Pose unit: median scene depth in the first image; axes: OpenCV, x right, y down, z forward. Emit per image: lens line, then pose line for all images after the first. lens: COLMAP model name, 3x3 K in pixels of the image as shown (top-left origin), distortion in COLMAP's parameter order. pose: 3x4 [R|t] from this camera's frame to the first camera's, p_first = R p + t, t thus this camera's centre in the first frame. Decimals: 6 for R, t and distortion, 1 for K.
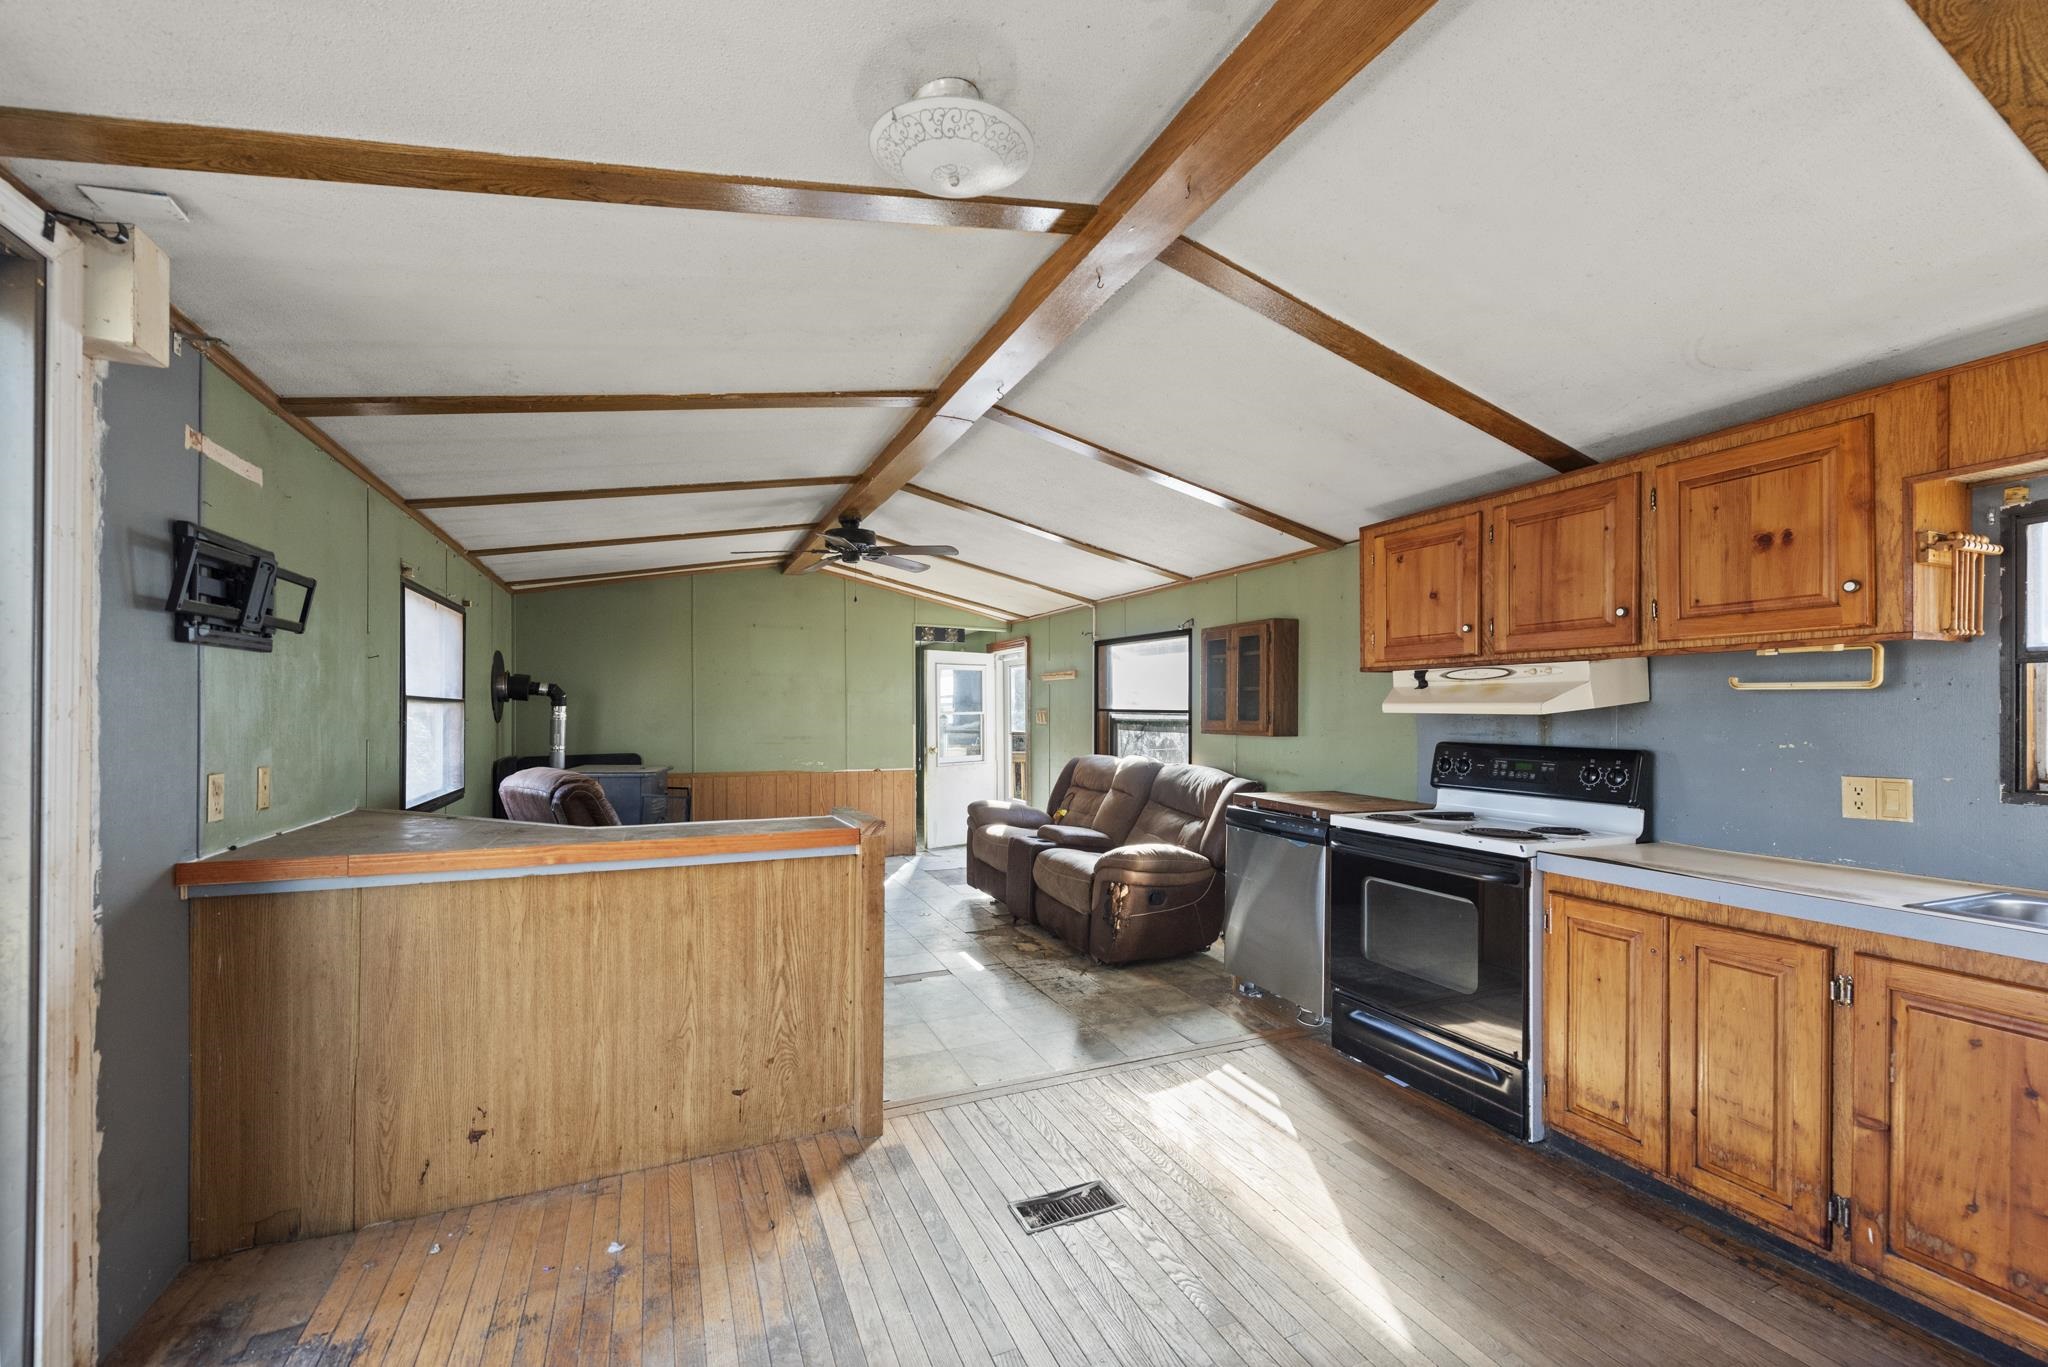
lens RADIAL K [[817.0, 0, 1024.0], [0, 817.0, 705.0], [0, 0, 1]] dist [-0.003121, -0.000215]
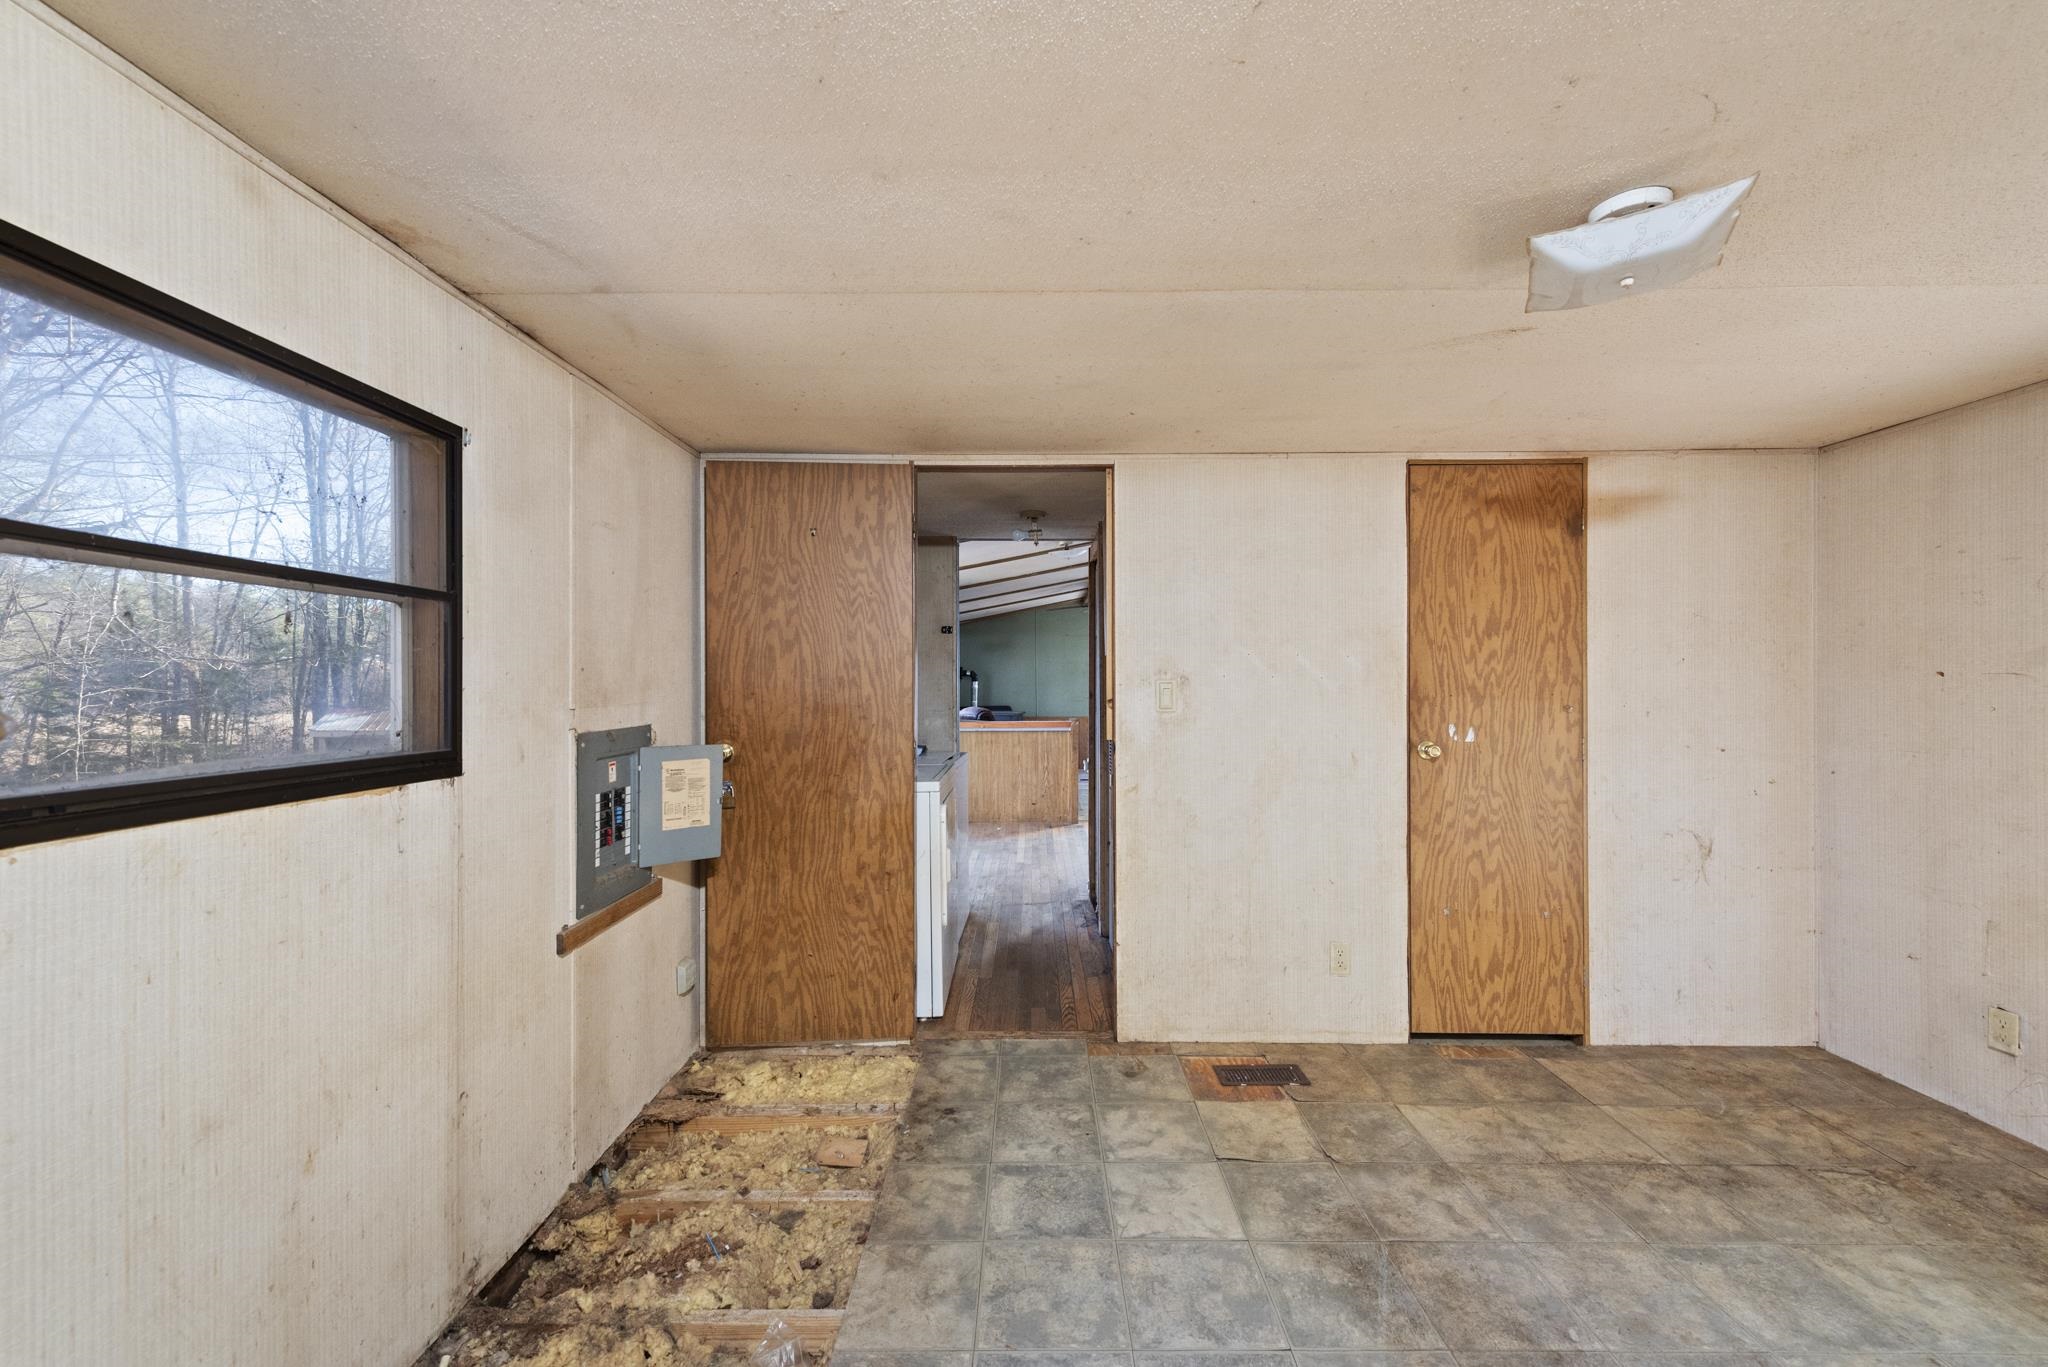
lens RADIAL K [[817.0, 0, 1024.8], [0, 817.0, 681.7], [0, 0, 1]] dist [-0.003121, -0.000215]
pose [[0.906934, -0.002649, -0.421265, 0.395654], [0.005759, 0.999965, 0.006111, -0.008836], [0.421234, -0.007968, 0.906917, -0.781151]]
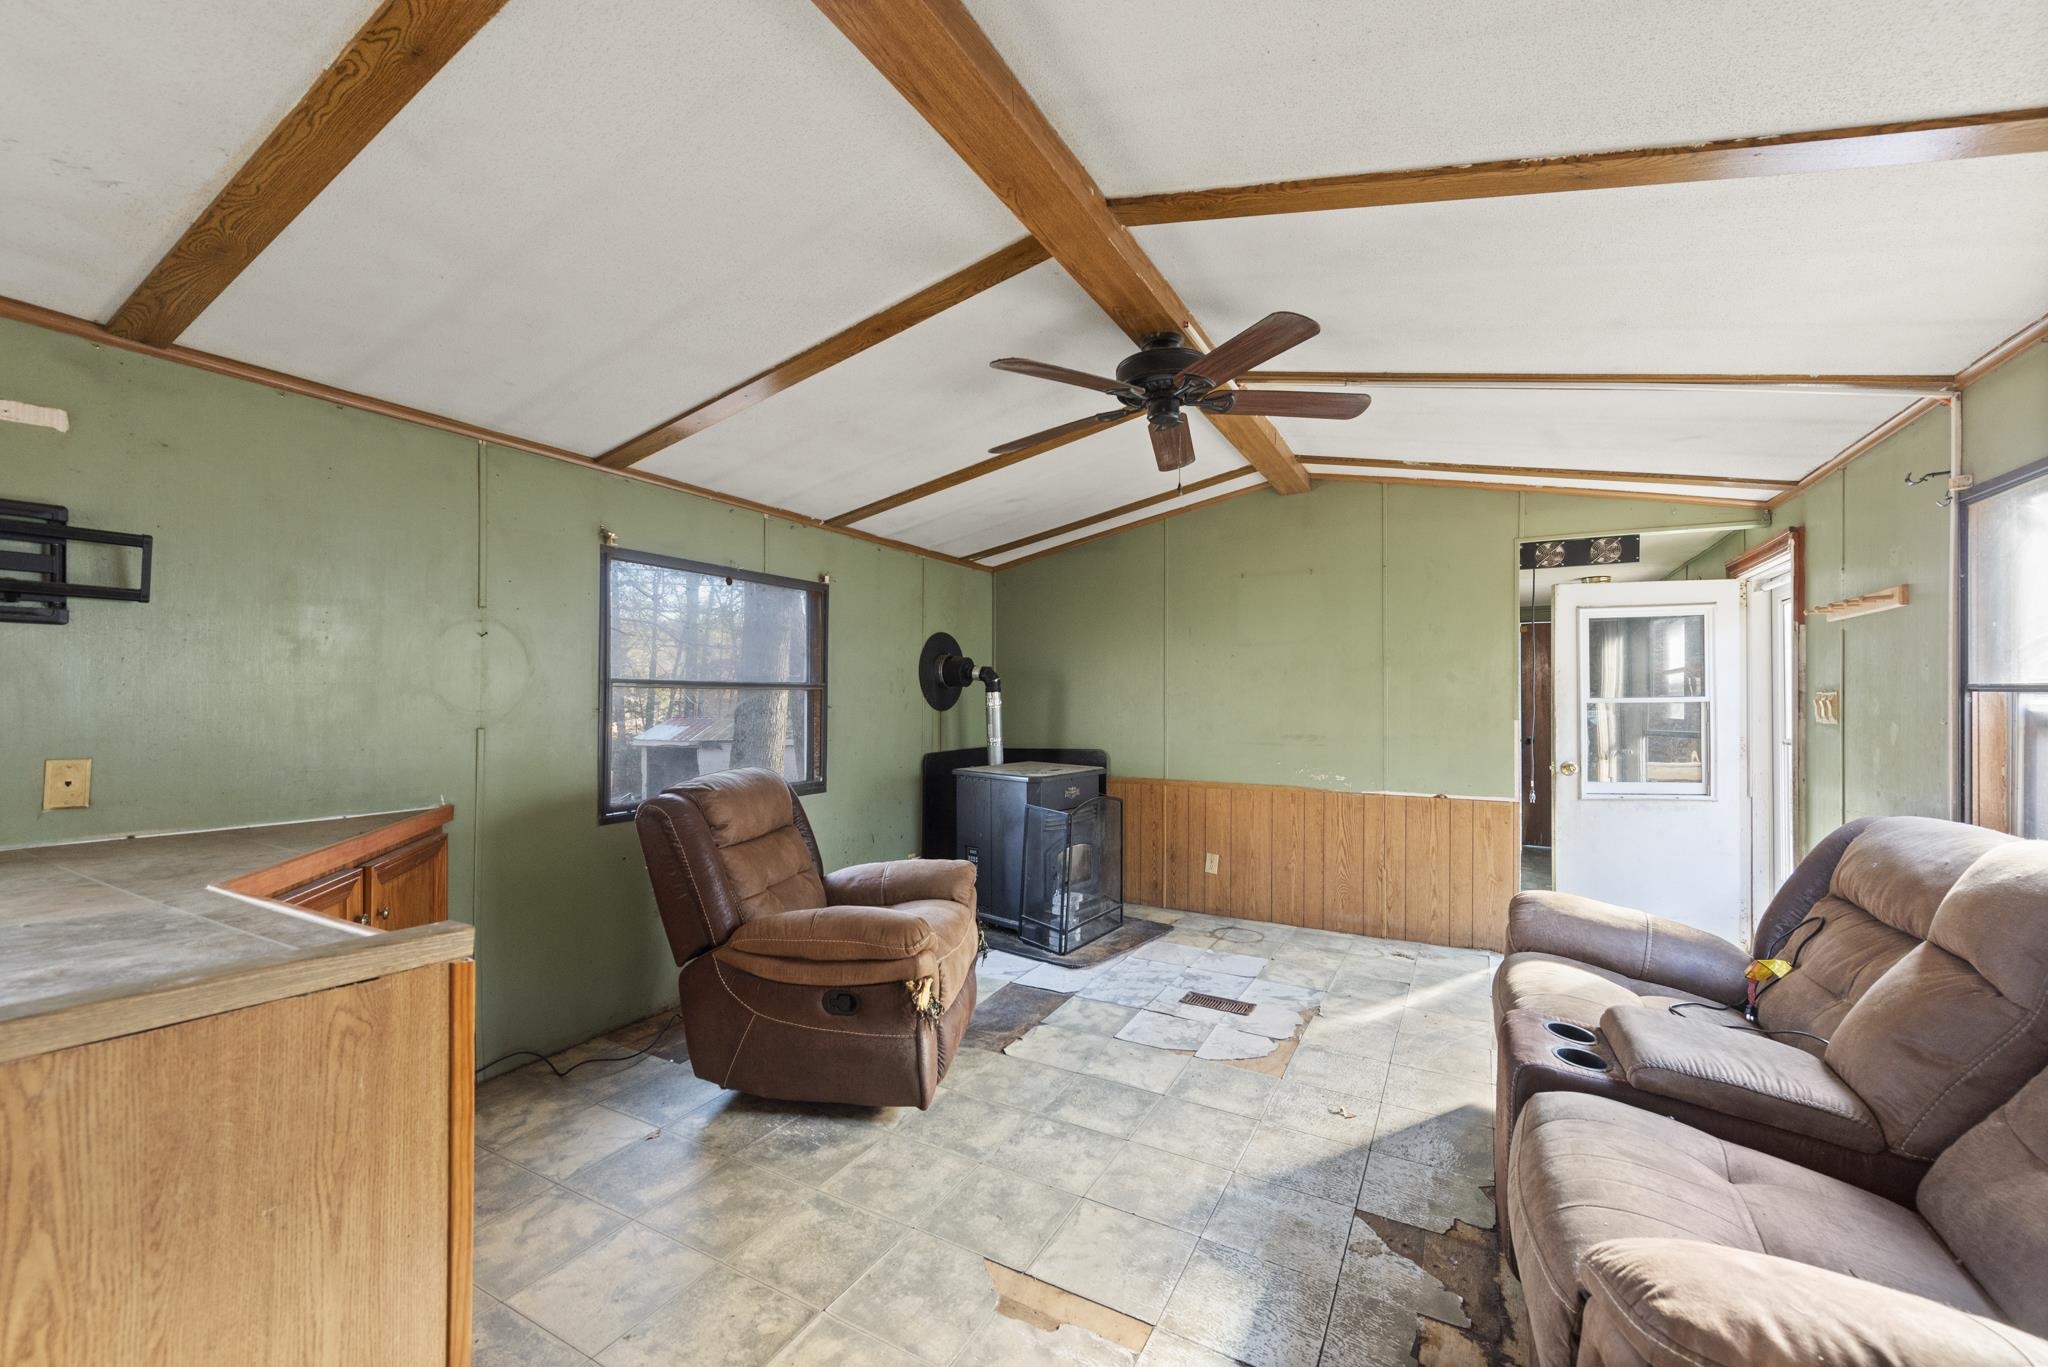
lens RADIAL K [[817.0, 0, 1023.5], [0, 817.0, 703.5], [0, 0, 1]] dist [-0.003121, -0.000215]
pose [[0.598051, 0.002898, -0.801453, 0.129265], [0.006723, 0.999940, 0.008632, 0.006355], [0.801430, -0.010551, 0.597996, 0.475139]]
